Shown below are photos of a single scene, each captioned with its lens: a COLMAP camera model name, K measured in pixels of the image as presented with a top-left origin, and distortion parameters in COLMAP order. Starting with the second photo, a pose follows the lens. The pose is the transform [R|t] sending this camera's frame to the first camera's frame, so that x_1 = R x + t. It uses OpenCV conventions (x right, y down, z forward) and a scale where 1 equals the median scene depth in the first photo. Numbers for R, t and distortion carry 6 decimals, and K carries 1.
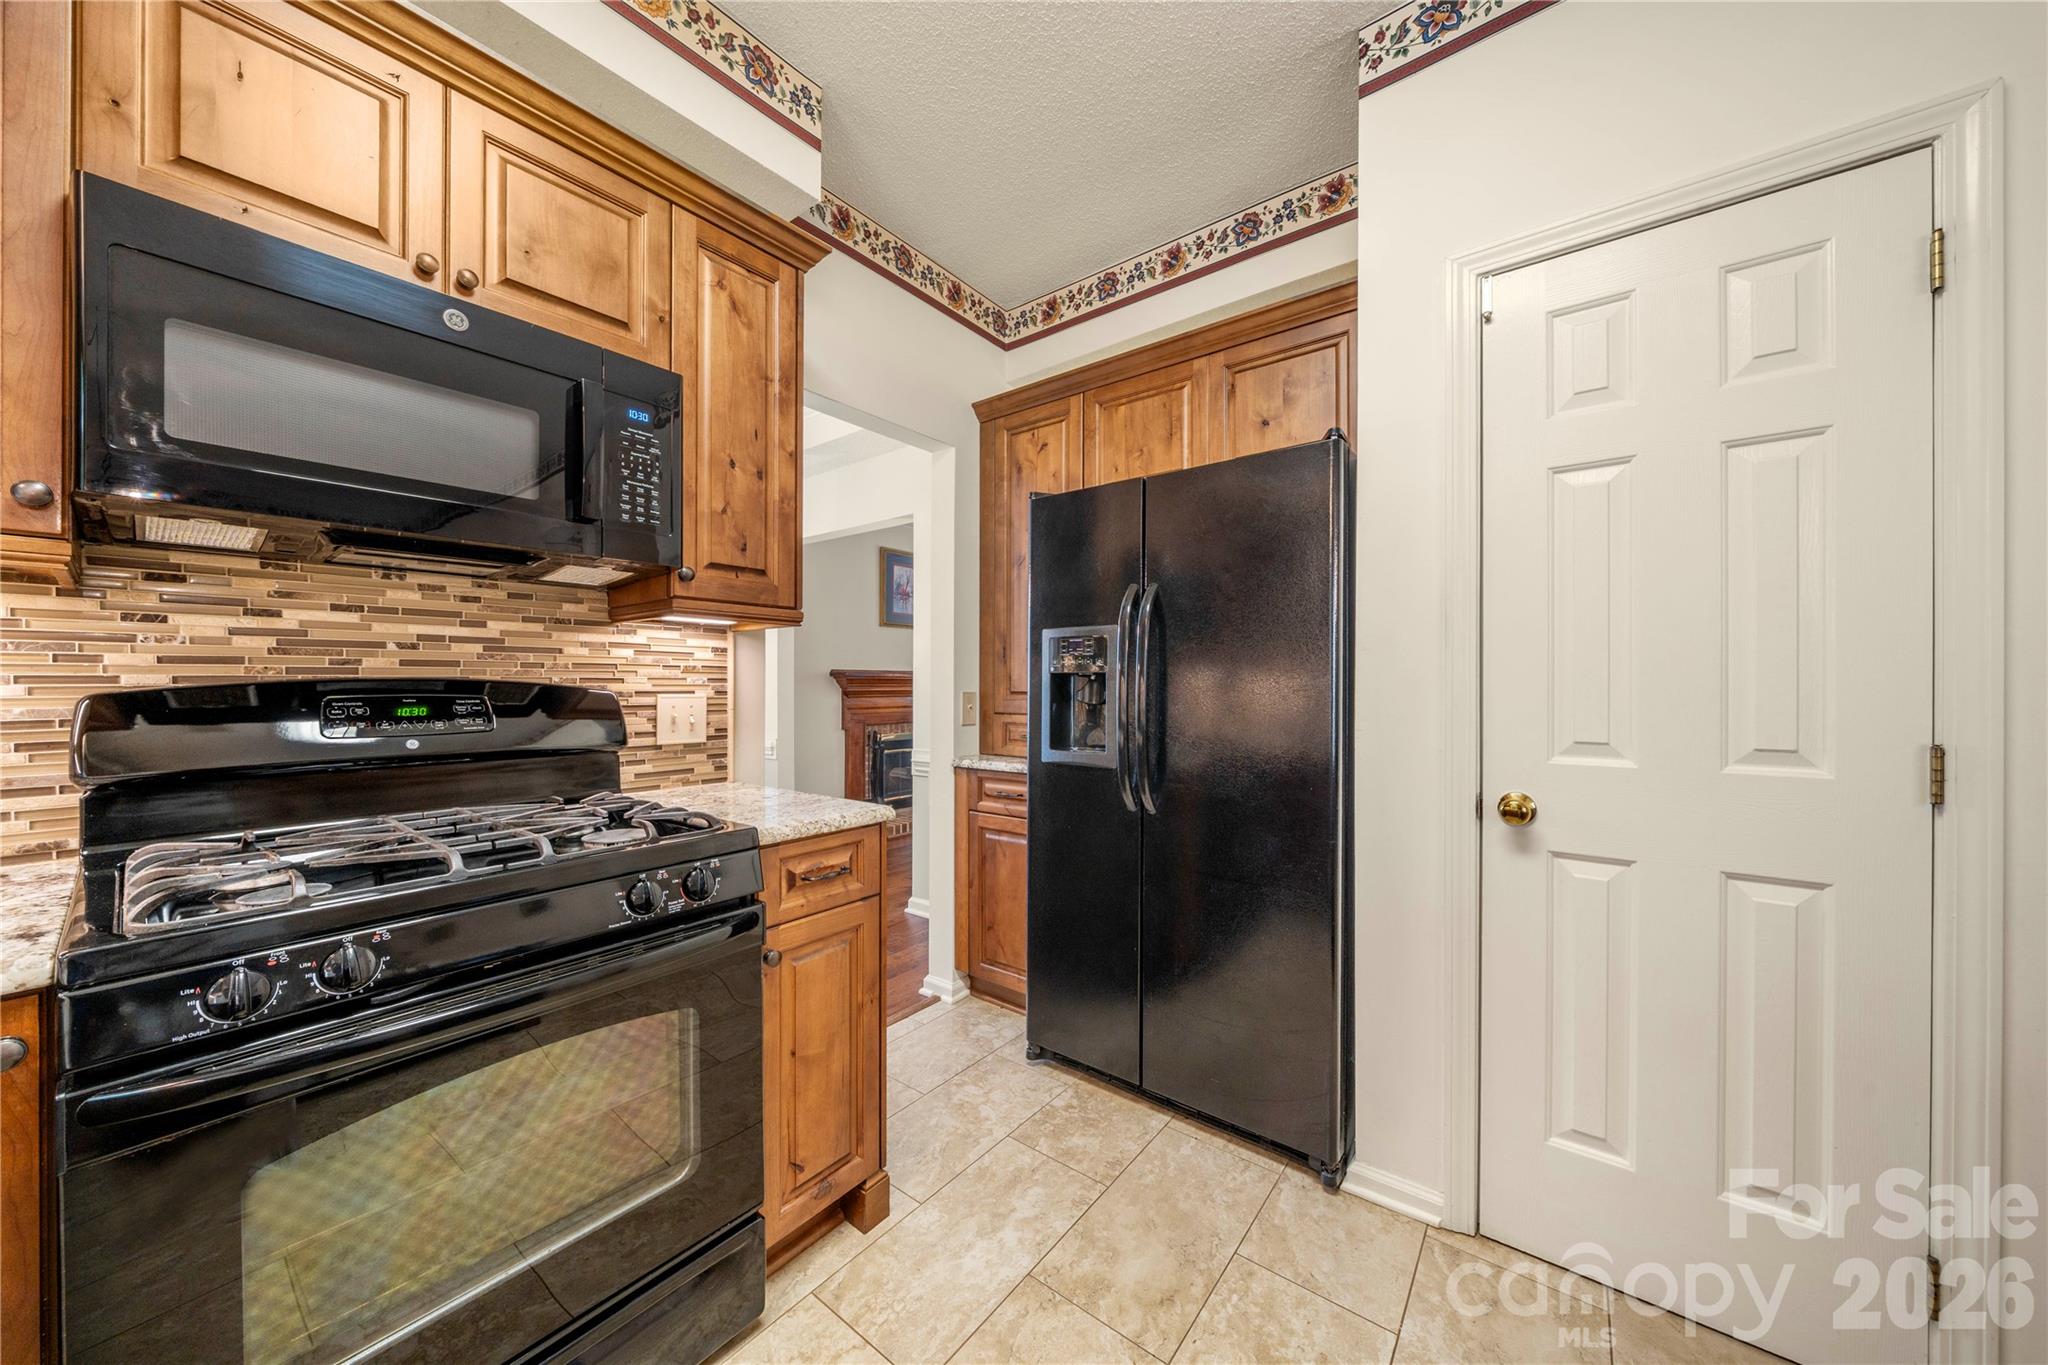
lens RADIAL K [[703.3, 0, 1023.0], [0, 703.3, 685.1], [0, 0, 1]] dist [-0.002748, -0.000148]
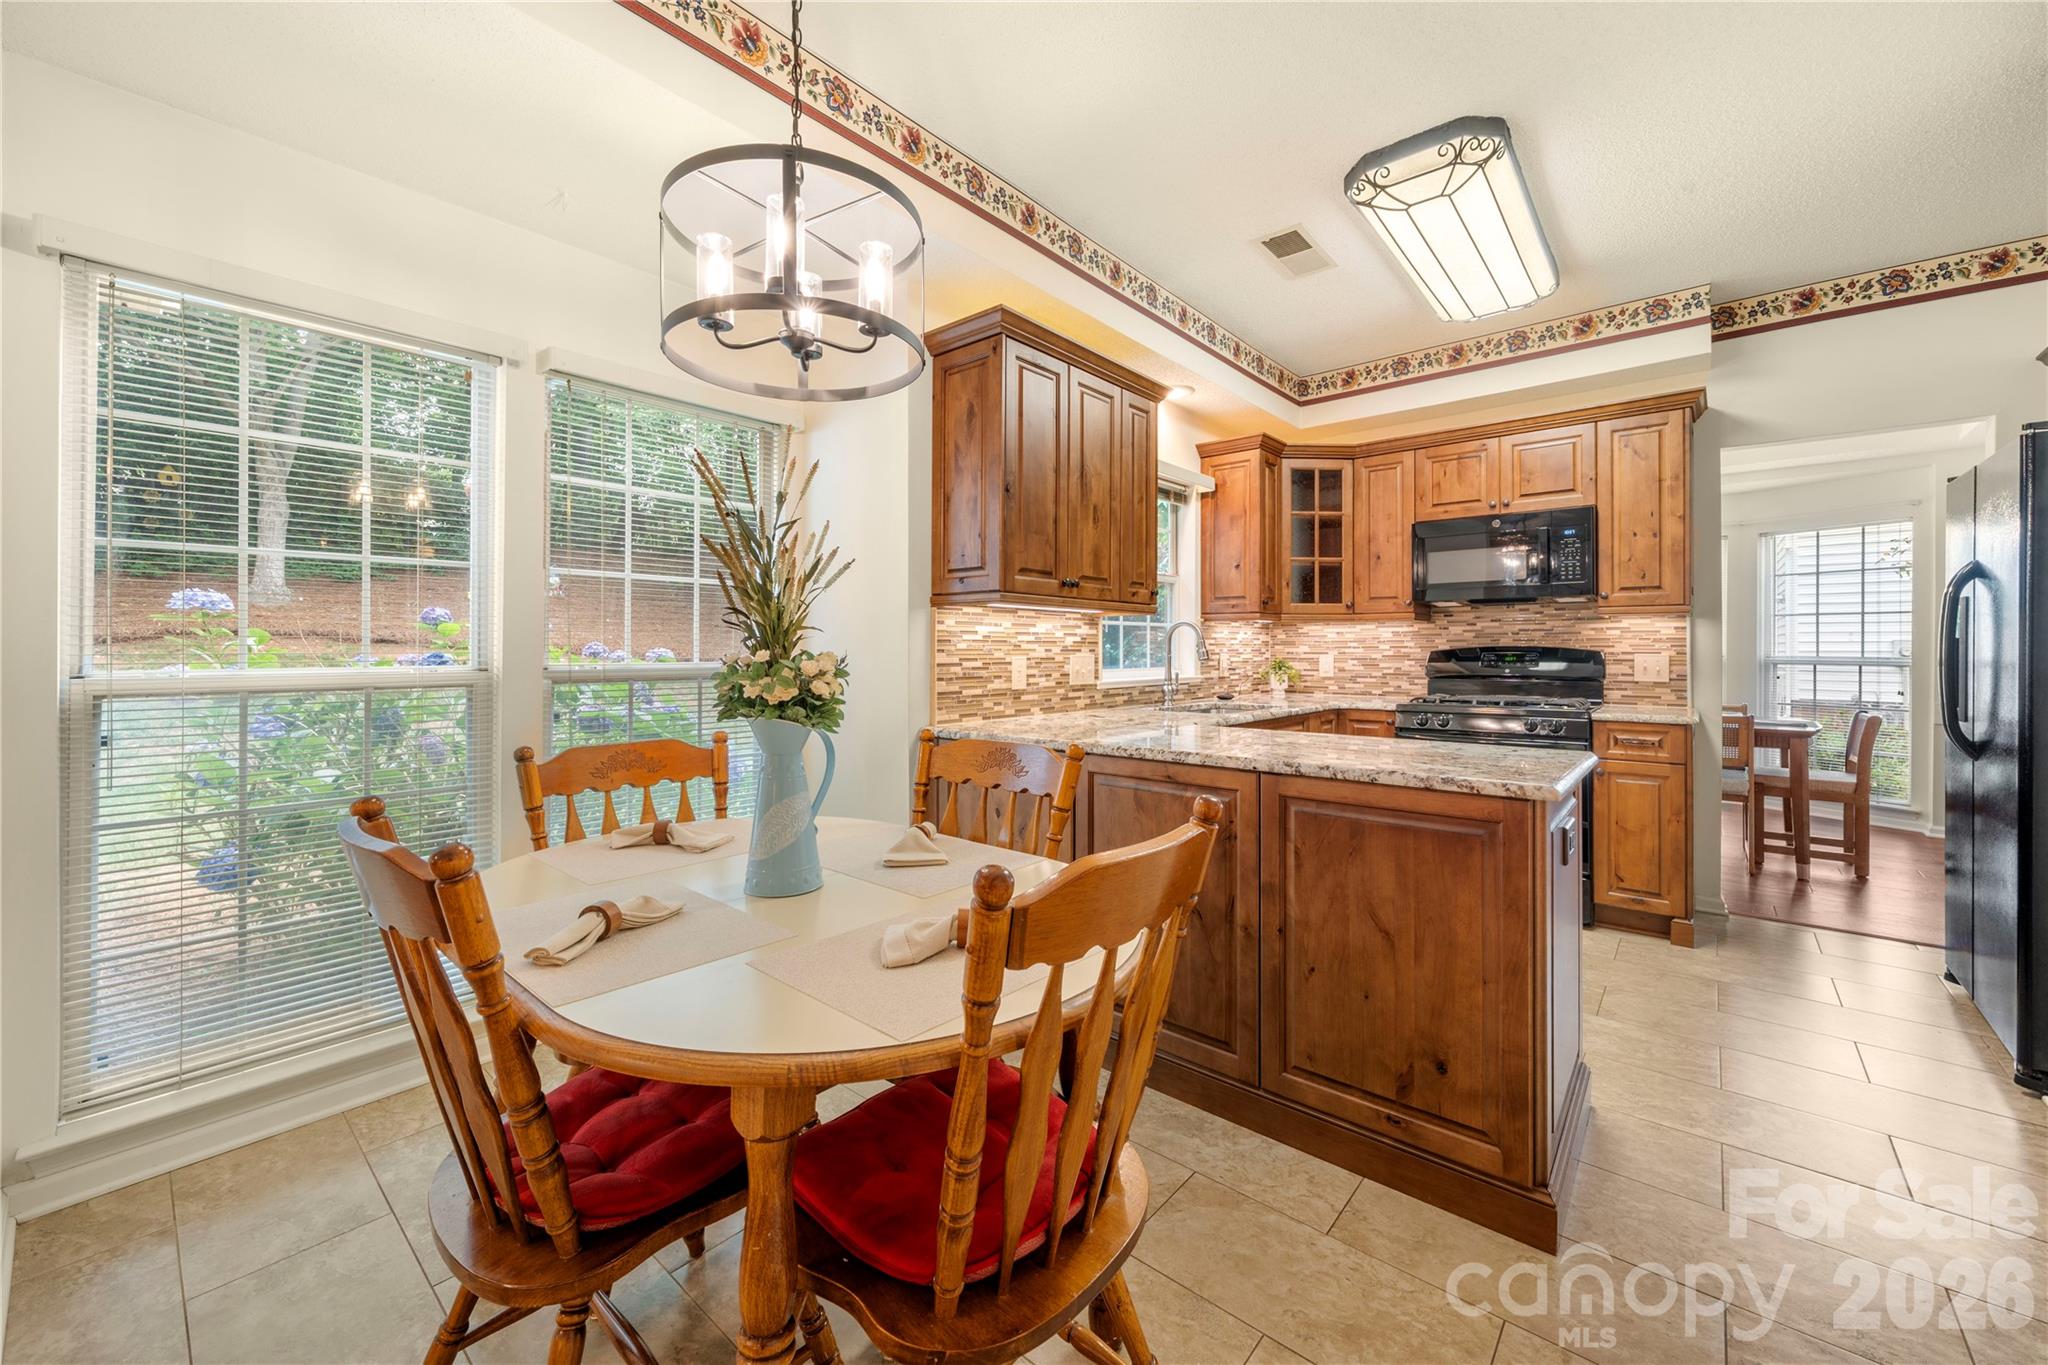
lens RADIAL K [[789.0, 0, 1025.8], [0, 789.0, 642.8], [0, 0, 1]] dist [-0.000665, -0.000238]
pose [[-0.047957, -0.008608, -0.998812, 1.803427], [-0.000658, 0.999963, -0.008586, 0.002984], [0.998849, 0.000245, -0.047960, -0.561298]]
